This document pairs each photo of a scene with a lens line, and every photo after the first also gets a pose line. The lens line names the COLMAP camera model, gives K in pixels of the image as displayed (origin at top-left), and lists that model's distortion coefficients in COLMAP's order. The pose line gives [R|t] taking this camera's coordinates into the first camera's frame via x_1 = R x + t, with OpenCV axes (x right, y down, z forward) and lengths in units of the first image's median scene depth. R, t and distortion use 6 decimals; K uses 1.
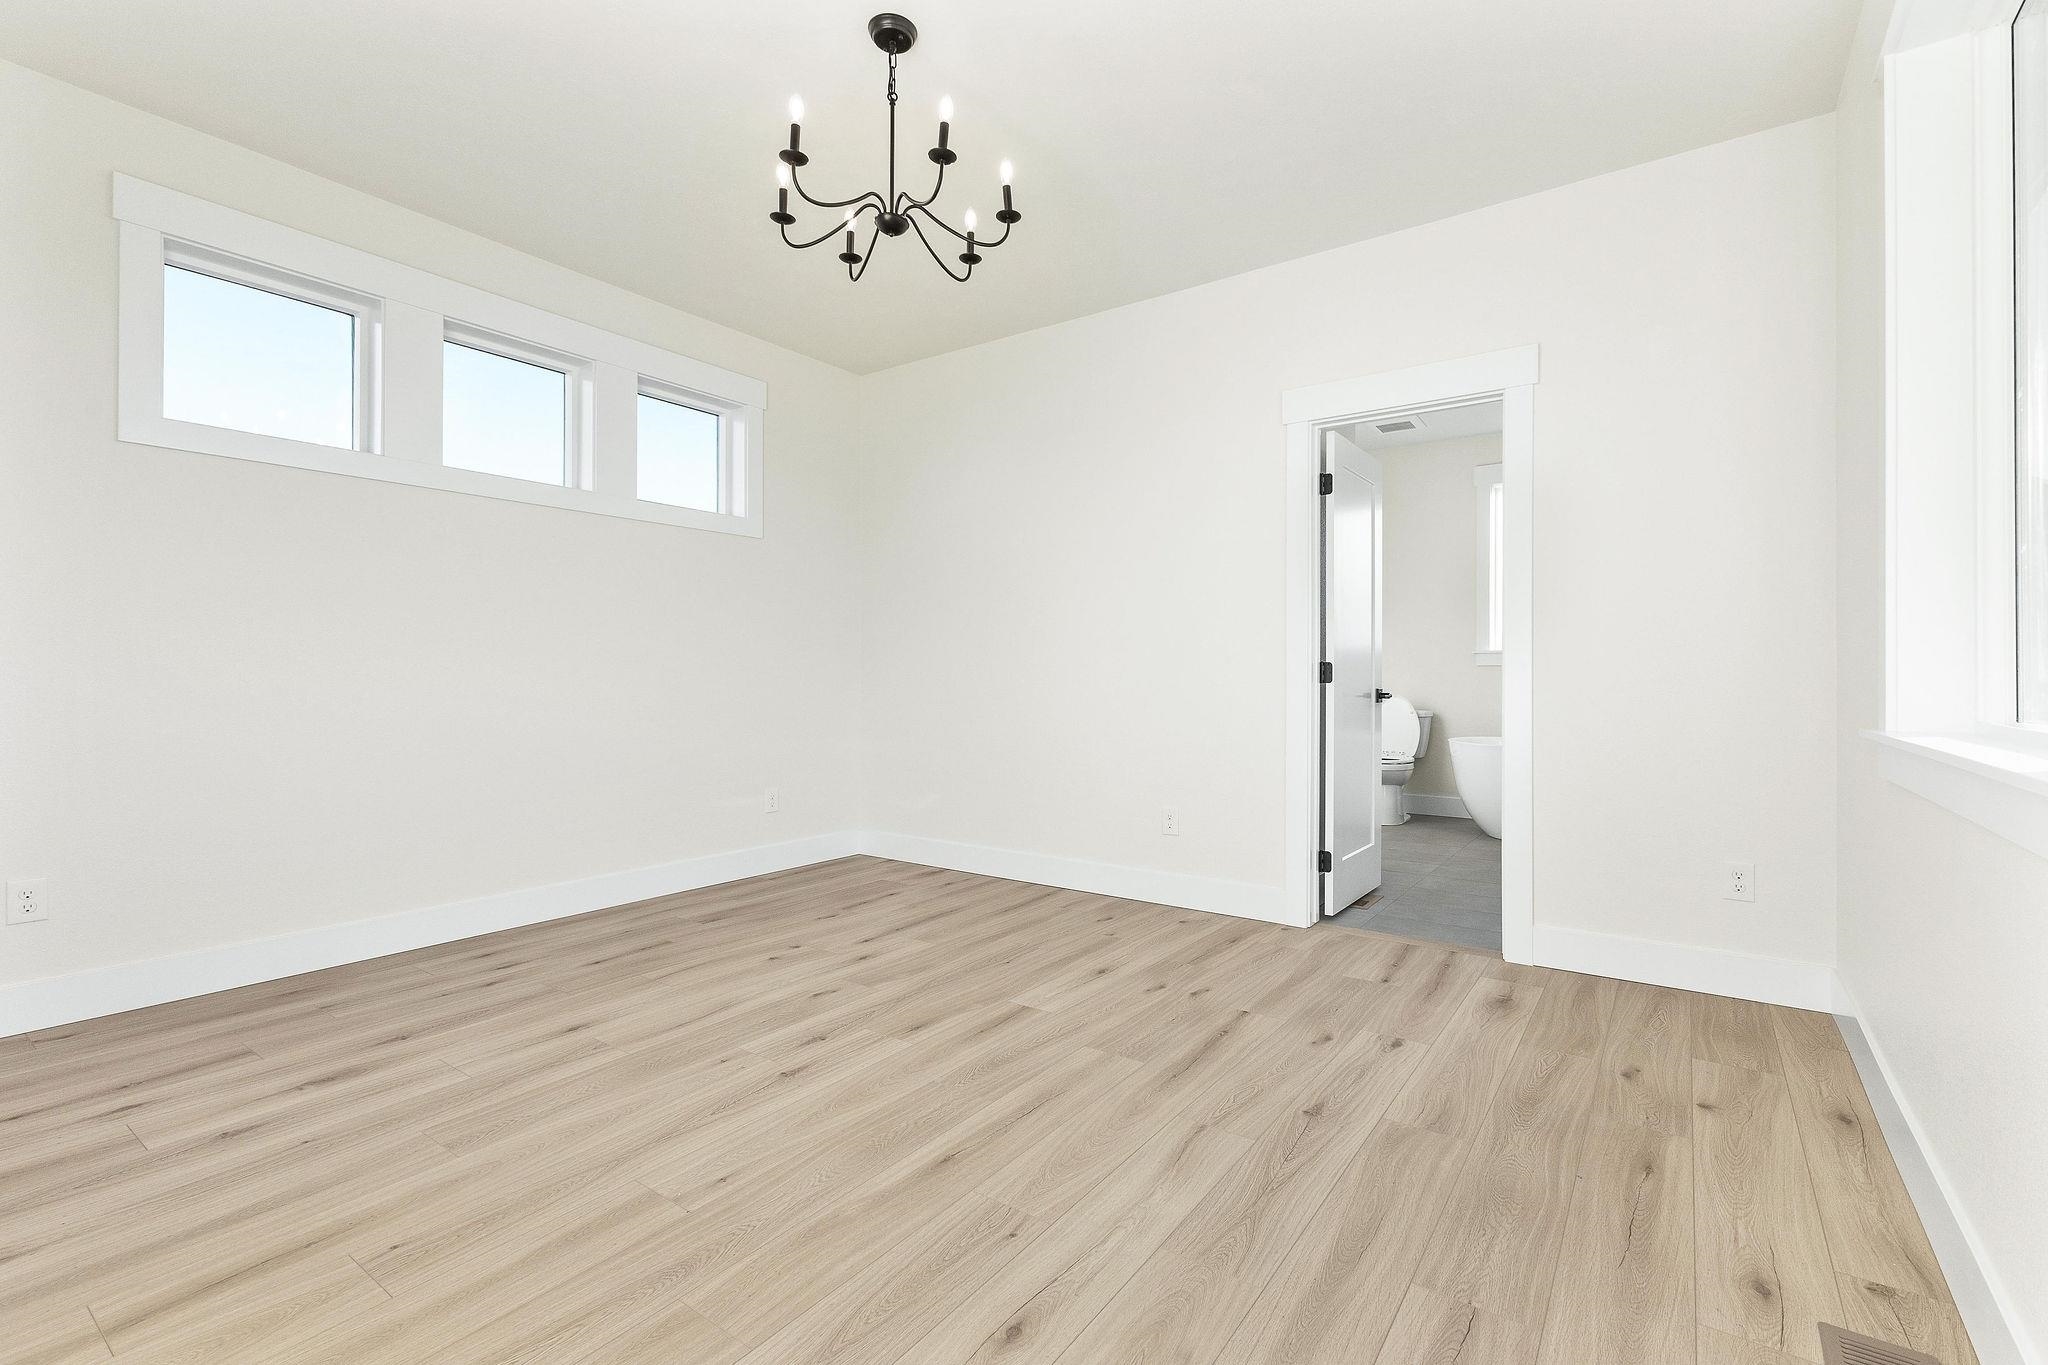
lens RADIAL K [[897.6, 0, 1031.7], [0, 897.6, 674.8], [0, 0, 1]] dist [0.011533, 0.000412]
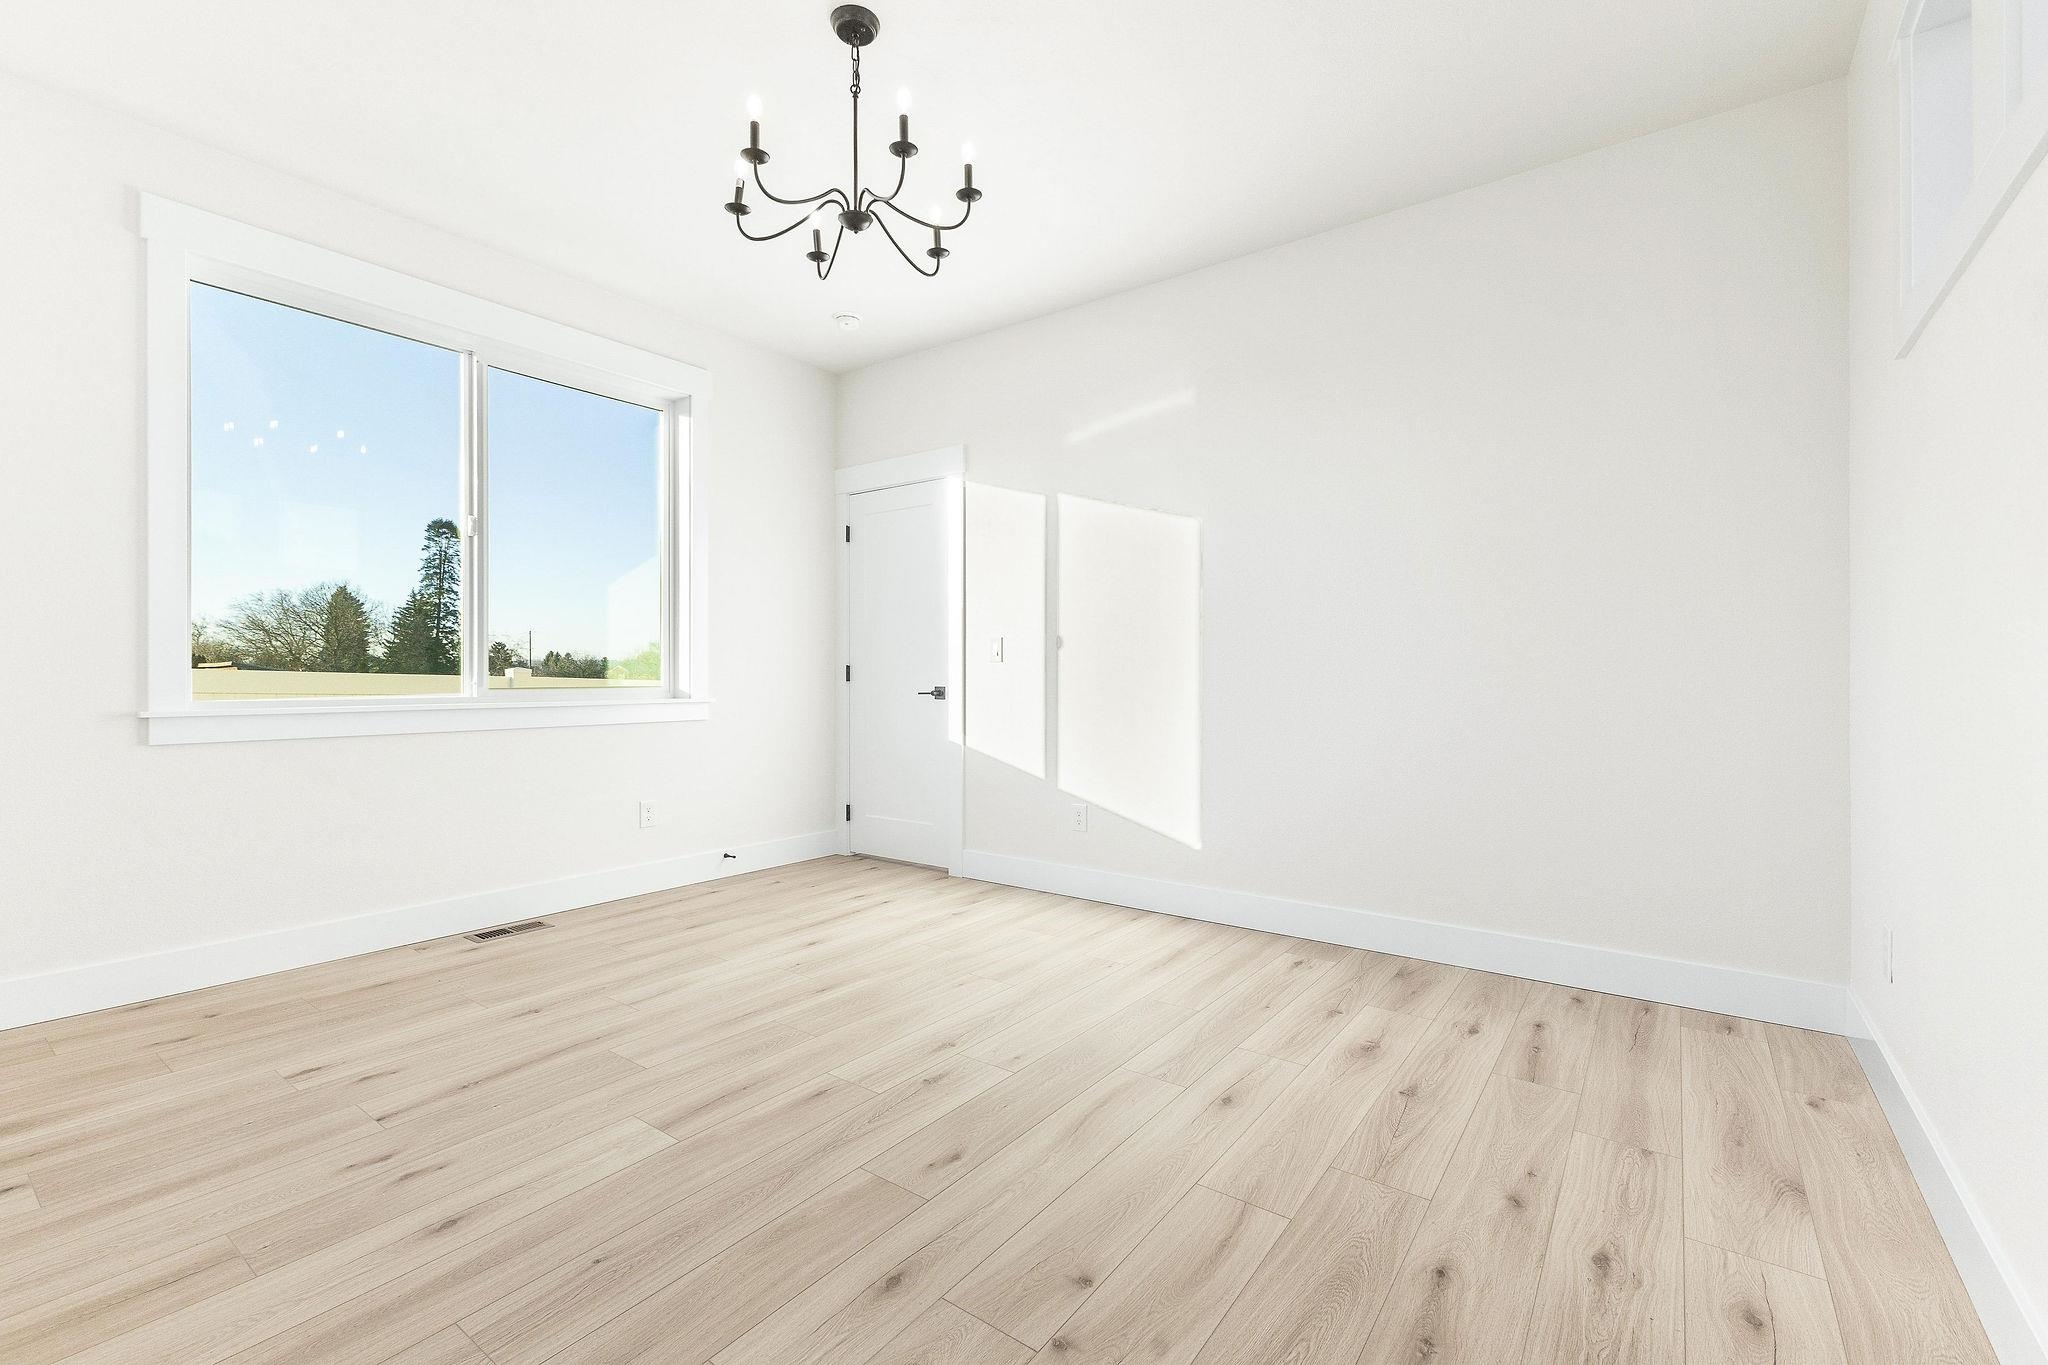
lens RADIAL K [[897.6, 0, 1031.7], [0, 897.6, 674.8], [0, 0, 1]] dist [0.011533, 0.000412]
pose [[-0.999977, -0.004047, -0.005465, -0.336258], [-0.004013, 0.999973, -0.006217, 0.001525], [0.005490, -0.006195, -0.999966, 1.938090]]
